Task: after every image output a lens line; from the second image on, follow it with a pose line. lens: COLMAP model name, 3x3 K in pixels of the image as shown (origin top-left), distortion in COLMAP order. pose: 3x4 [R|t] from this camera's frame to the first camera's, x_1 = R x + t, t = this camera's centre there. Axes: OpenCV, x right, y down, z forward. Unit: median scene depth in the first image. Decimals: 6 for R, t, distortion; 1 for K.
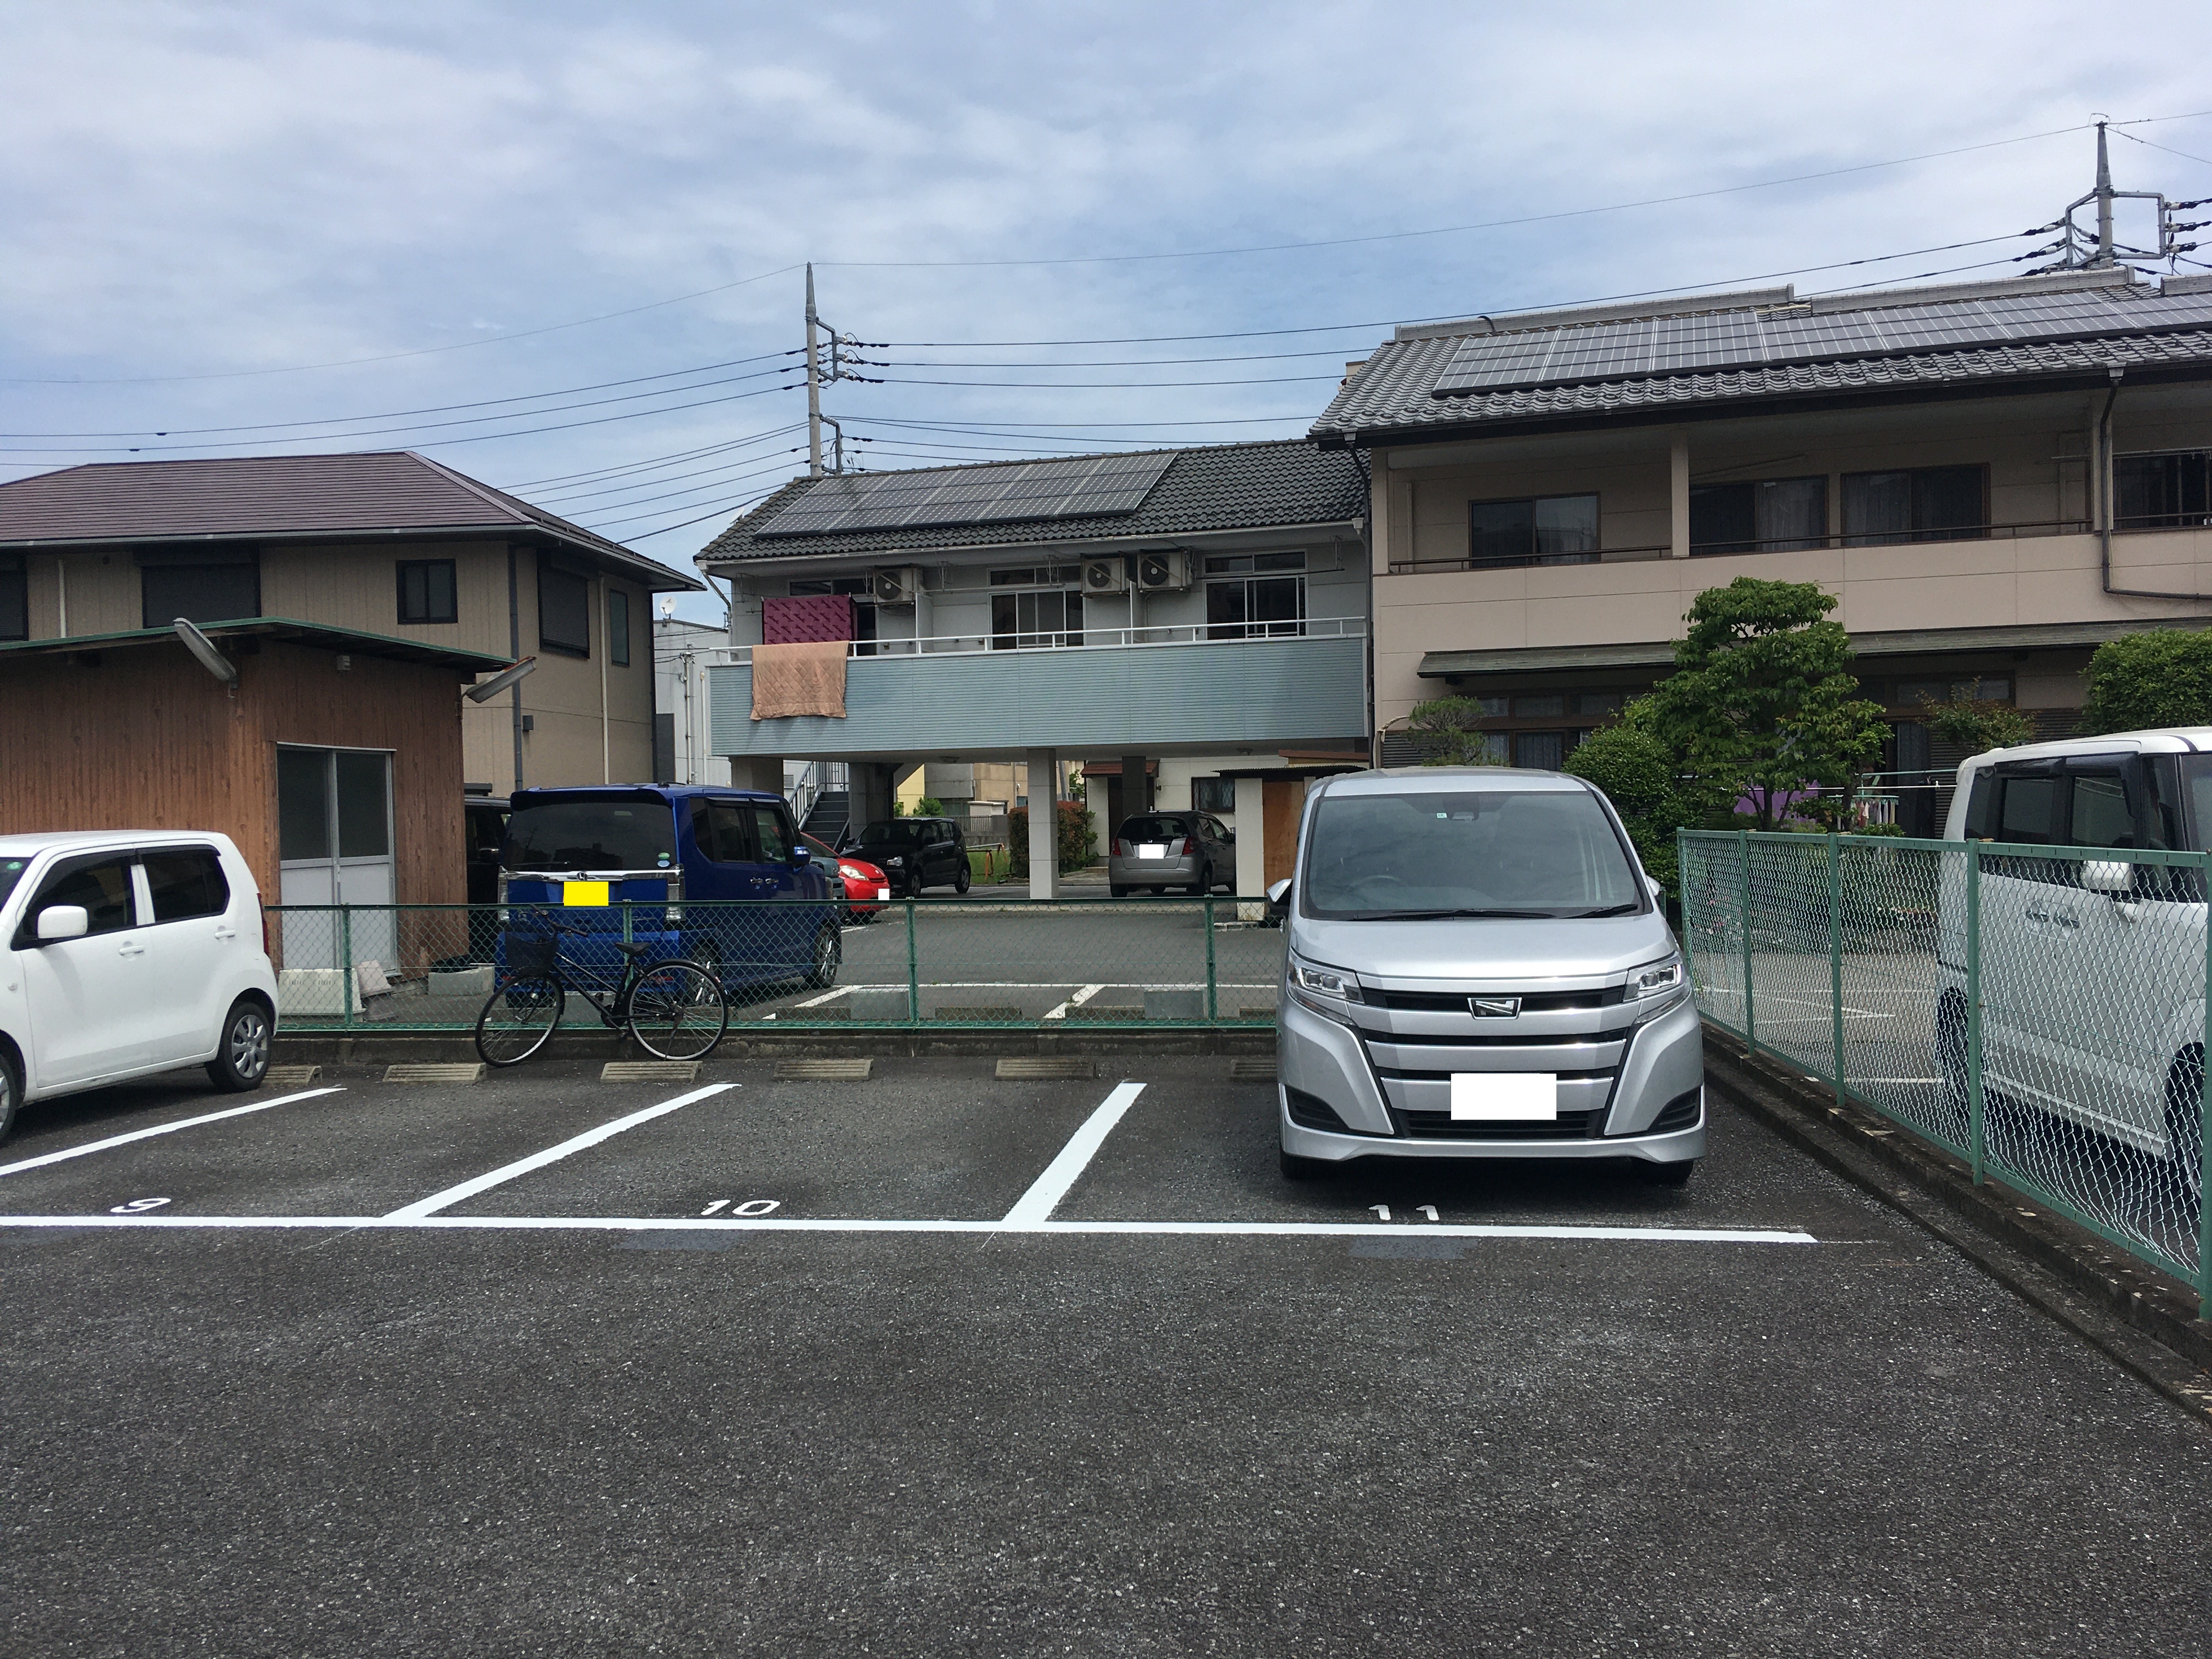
lens RADIAL K [[1832.9, 0, 1055.8], [0, 1832.9, 830.6], [0, 0, 1]] dist [0.094149, -0.163442]
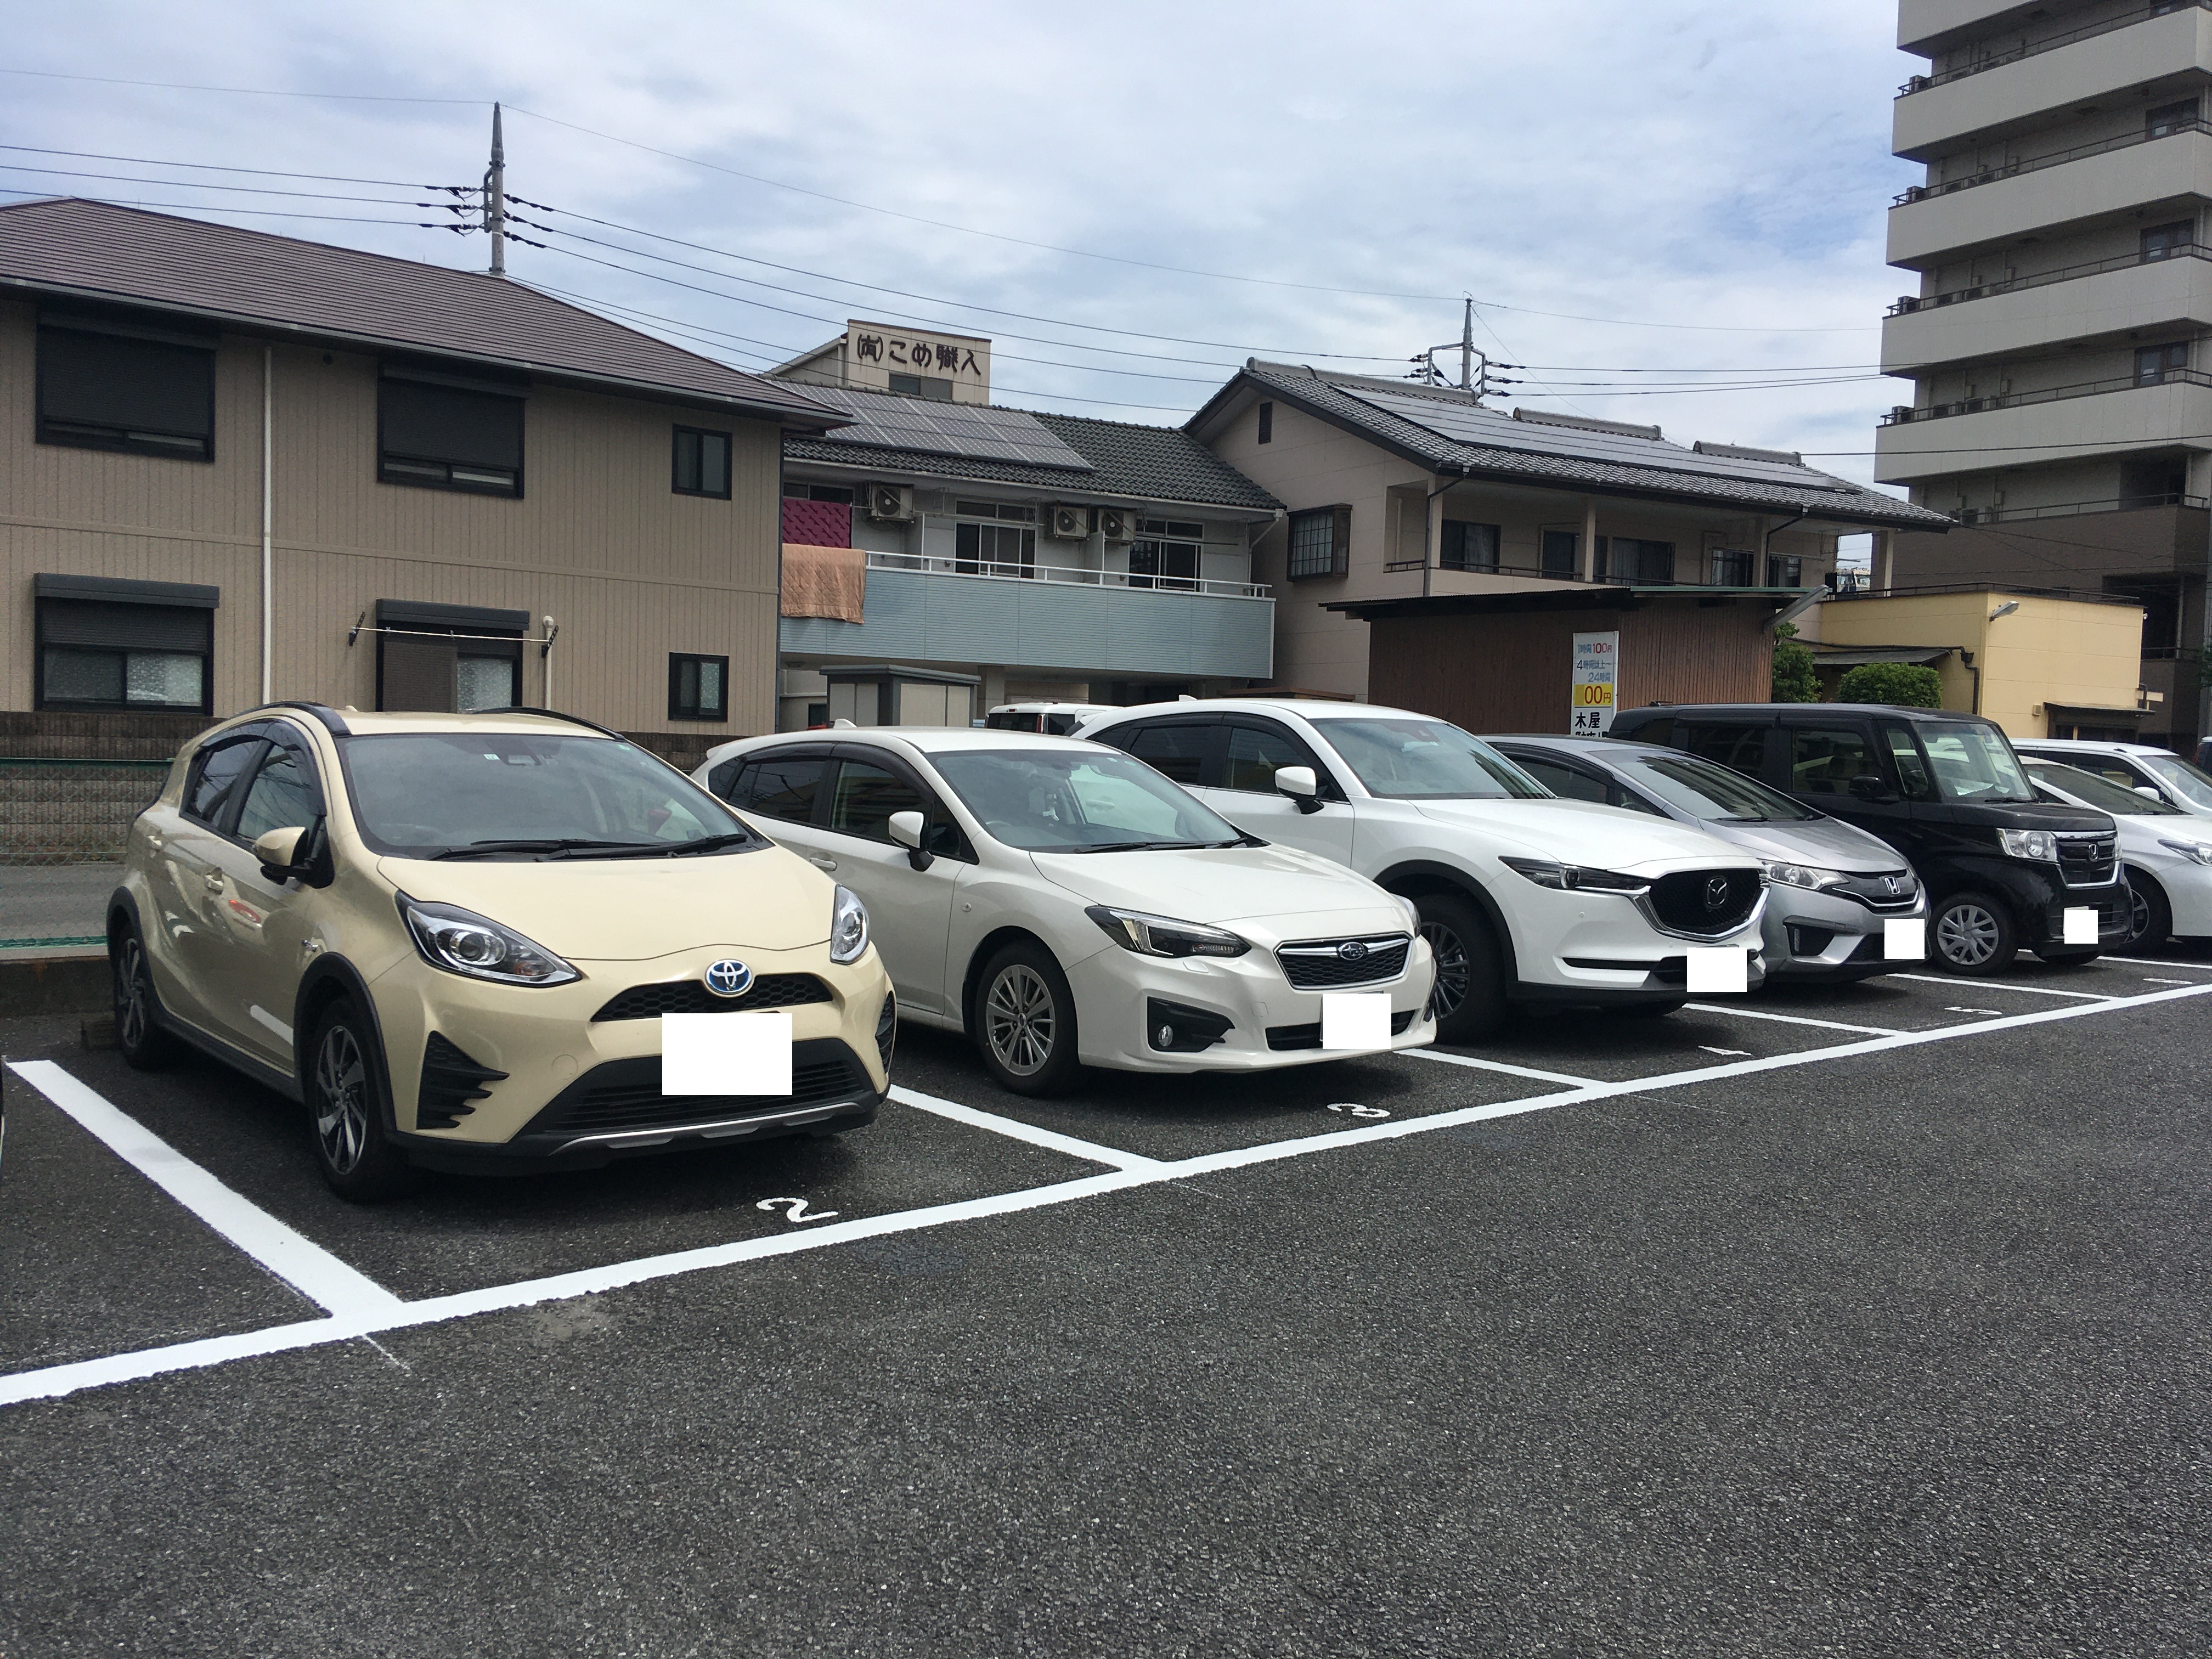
lens RADIAL K [[1803.6, 0, 1104.8], [0, 1803.6, 857.3], [0, 0, 1]] dist [0.105350, -0.163876]
pose [[0.660051, -0.015411, 0.751063, -0.800842], [-0.028578, 0.998551, 0.045604, 0.020466], [-0.750677, -0.051565, 0.658654, 0.207820]]
